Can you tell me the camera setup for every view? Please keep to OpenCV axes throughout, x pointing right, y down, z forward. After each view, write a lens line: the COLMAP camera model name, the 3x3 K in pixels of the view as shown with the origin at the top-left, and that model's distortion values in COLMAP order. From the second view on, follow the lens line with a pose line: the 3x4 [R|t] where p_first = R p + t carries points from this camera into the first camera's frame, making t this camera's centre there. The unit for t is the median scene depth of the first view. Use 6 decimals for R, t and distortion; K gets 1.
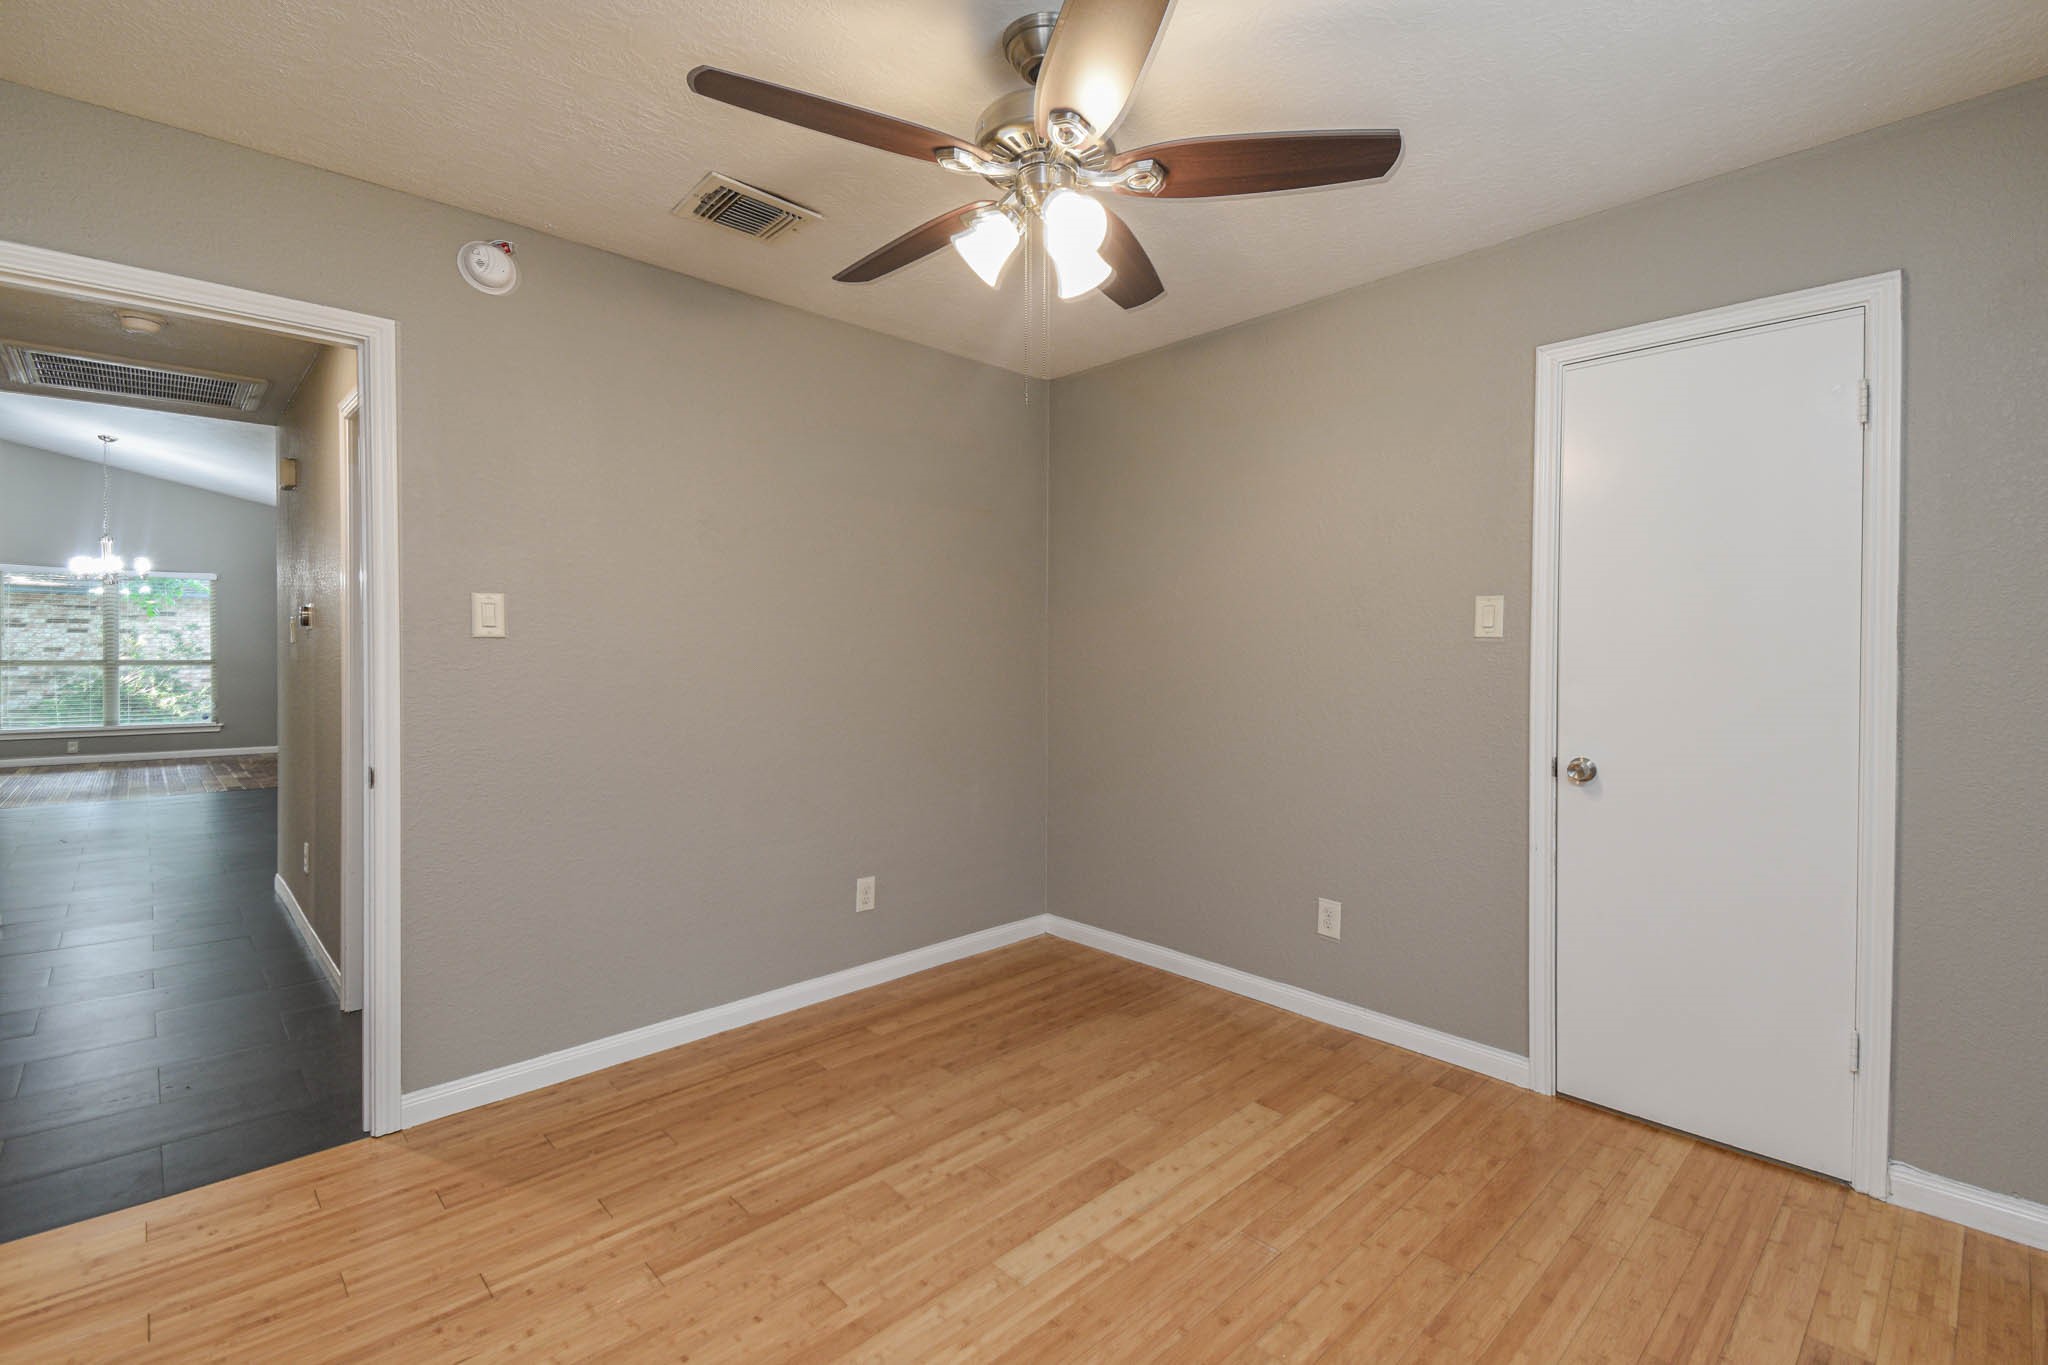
lens RADIAL K [[919.9, 0, 1021.0], [0, 919.9, 697.9], [0, 0, 1]] dist [0.042726, -0.029899]
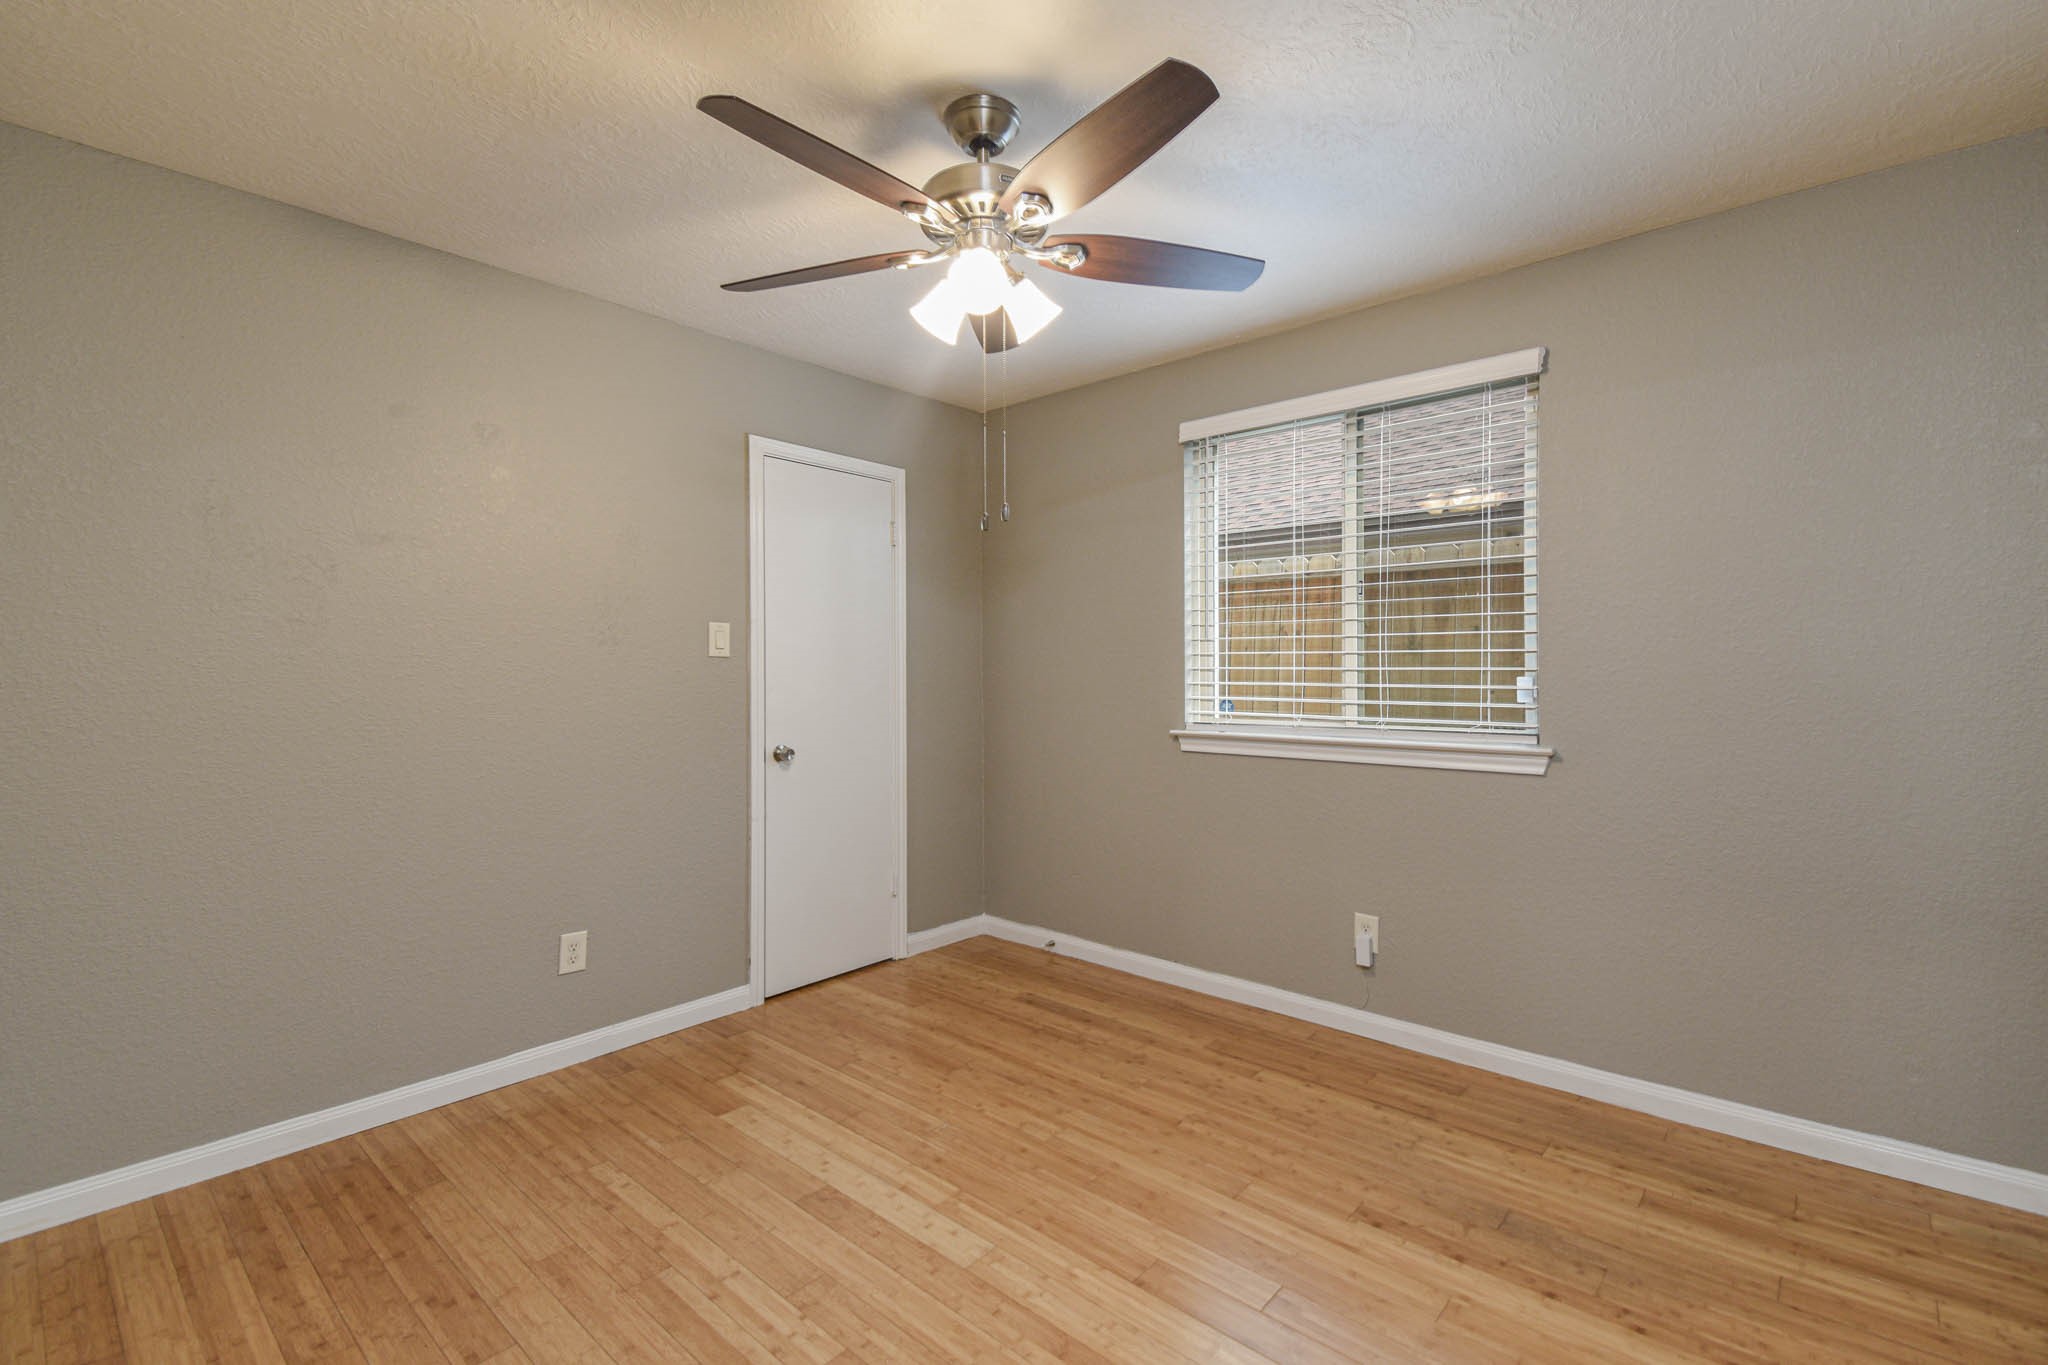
lens RADIAL K [[912.3, 0, 1015.8], [0, 912.3, 681.5], [0, 0, 1]] dist [0.038064, -0.029083]
pose [[-0.086791, -0.017157, 0.996079, -0.810099], [0.056882, 0.998135, 0.022149, -0.040653], [-0.994601, 0.058581, -0.085653, 0.782376]]
